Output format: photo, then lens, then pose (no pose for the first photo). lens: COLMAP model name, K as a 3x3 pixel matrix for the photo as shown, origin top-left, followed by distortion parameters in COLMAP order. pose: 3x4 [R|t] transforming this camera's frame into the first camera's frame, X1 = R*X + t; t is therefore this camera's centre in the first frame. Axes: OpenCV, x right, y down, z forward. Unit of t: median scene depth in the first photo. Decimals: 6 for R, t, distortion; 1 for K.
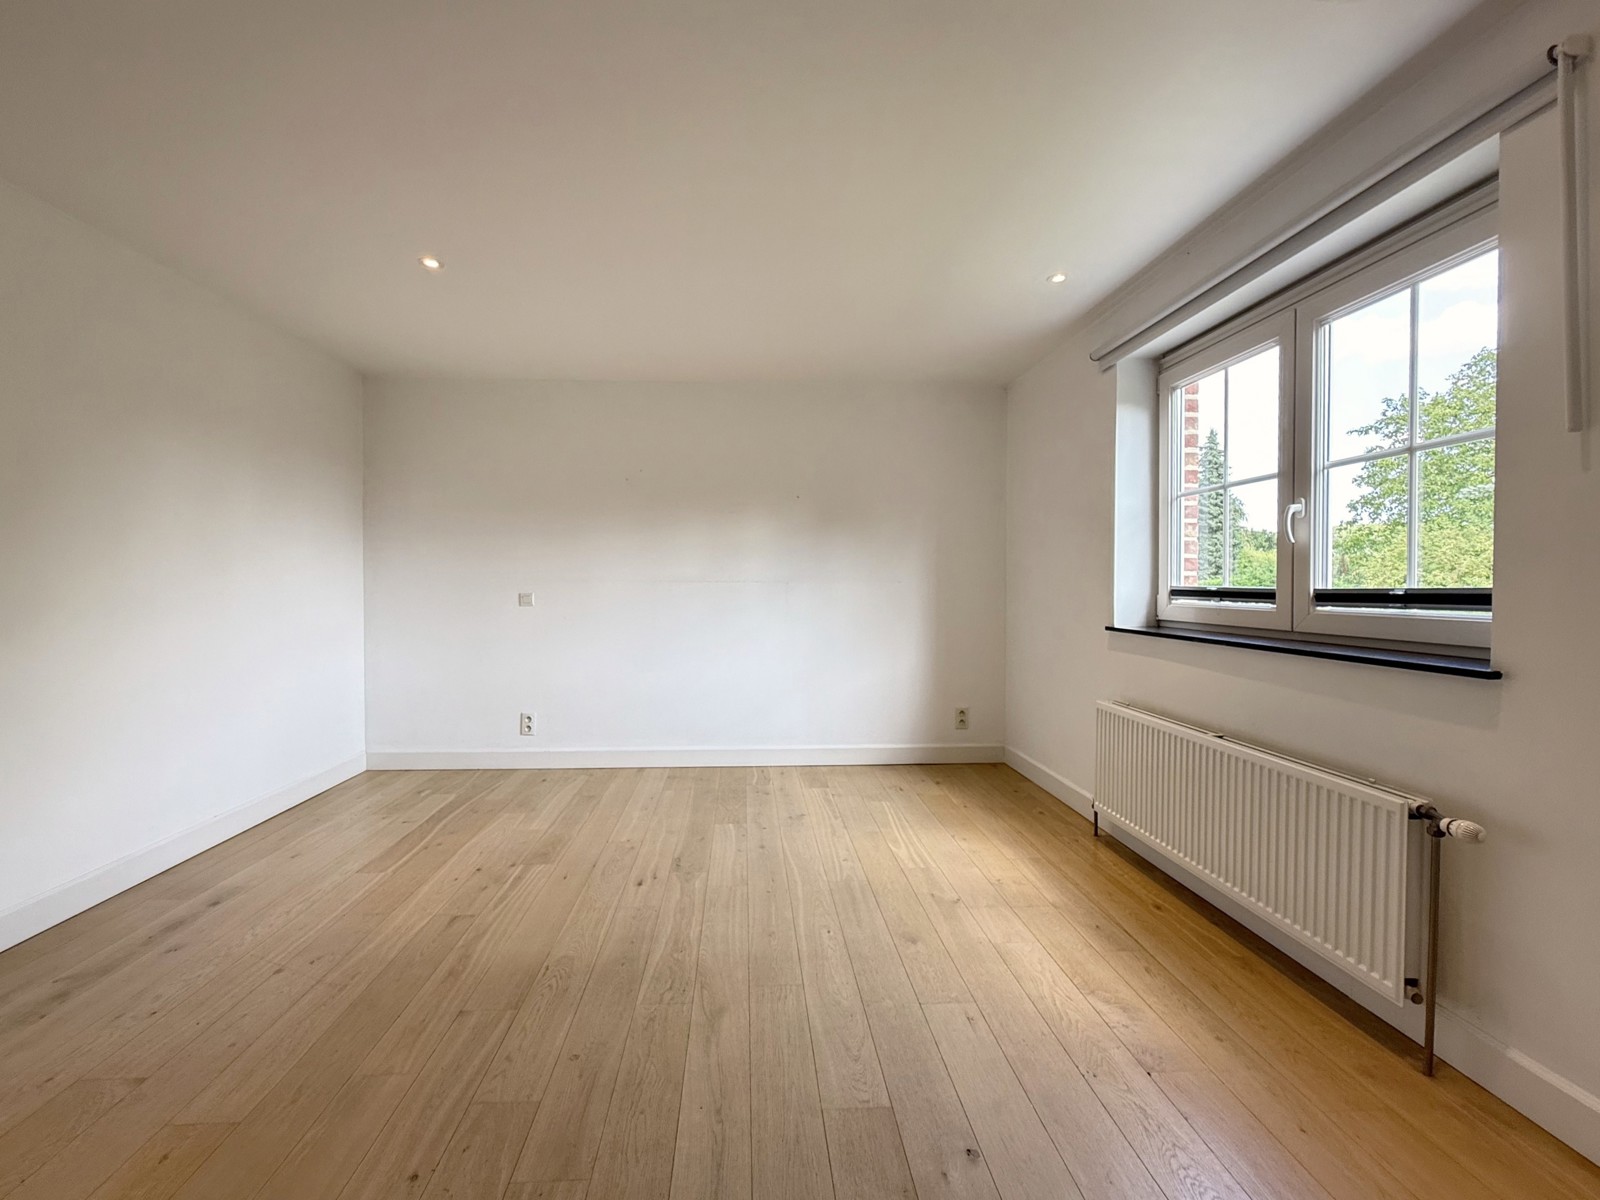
lens RADIAL K [[713.4, 0, 797.0], [0, 713.4, 580.2], [0, 0, 1]] dist [0.000573, -0.000429]
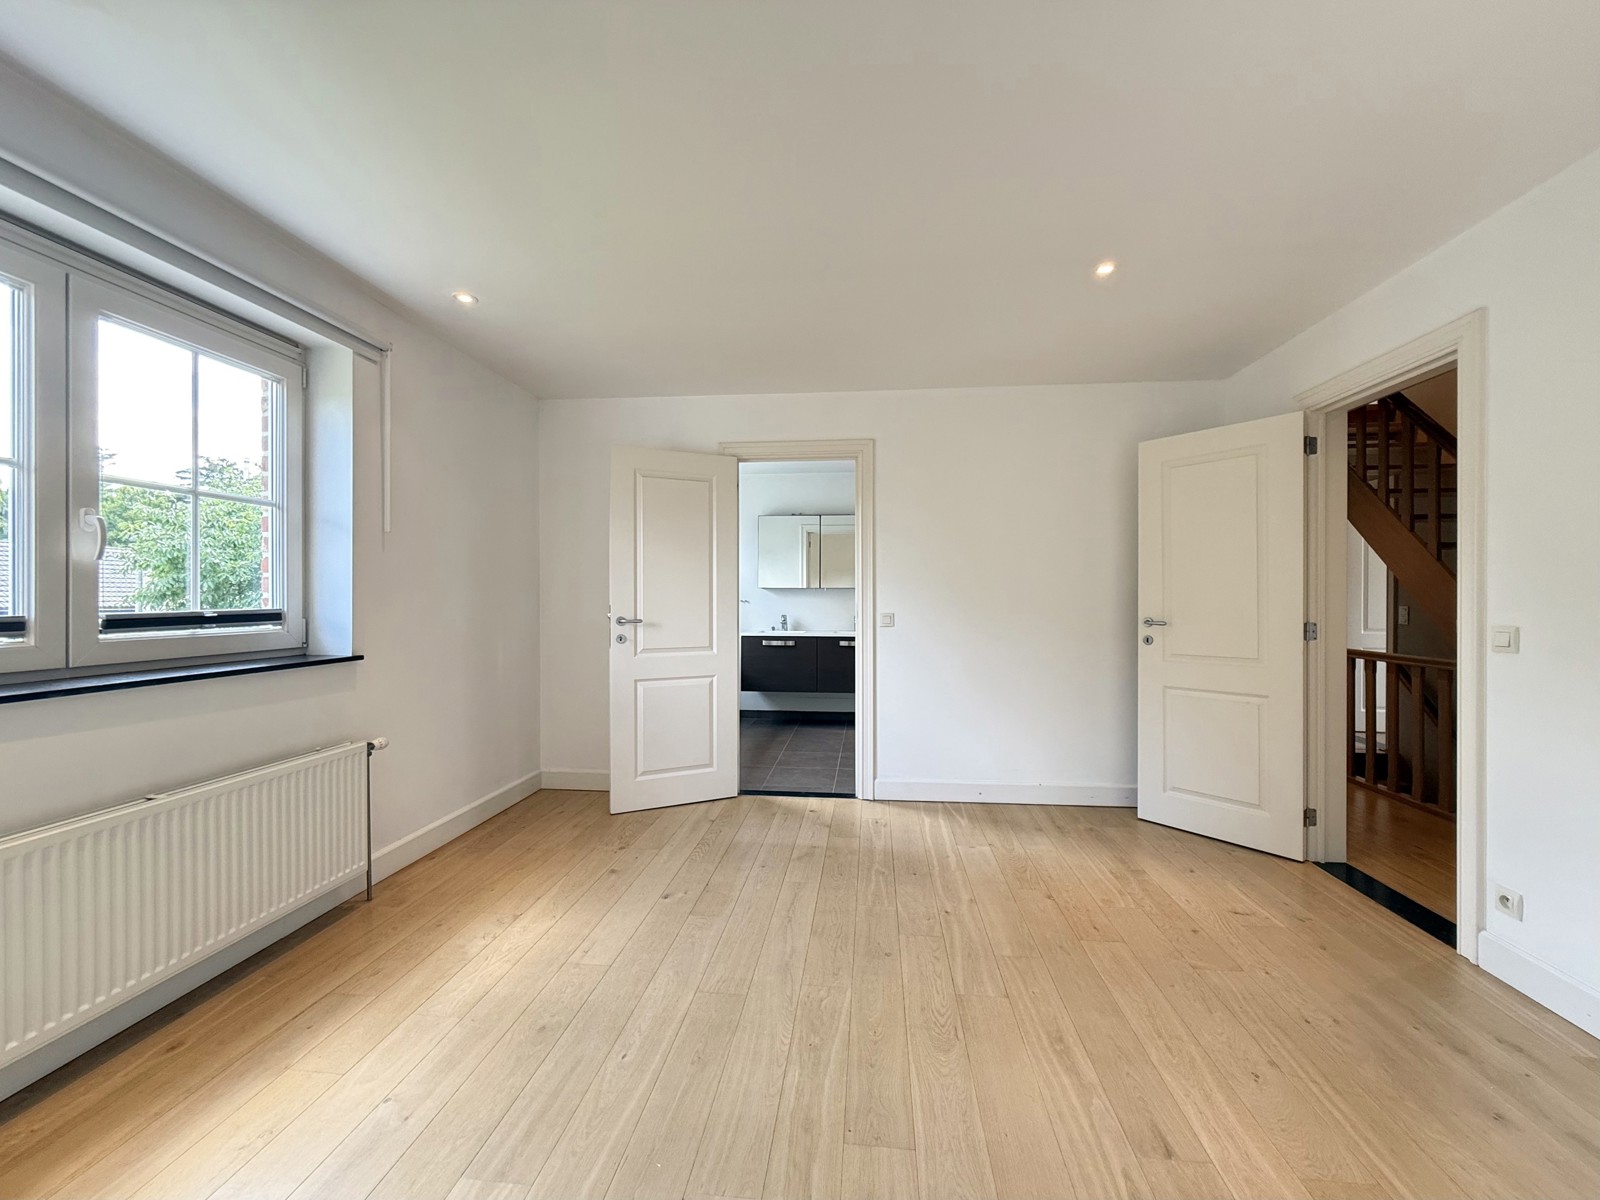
lens RADIAL K [[661.0, 0, 823.4], [0, 661.0, 604.8], [0, 0, 1]] dist [-0.000285, -0.000174]
pose [[-0.989220, -0.004165, 0.146375, -0.281424], [-0.002916, 0.999957, 0.008748, -0.009302], [-0.146405, 0.008227, -0.989191, 1.718356]]
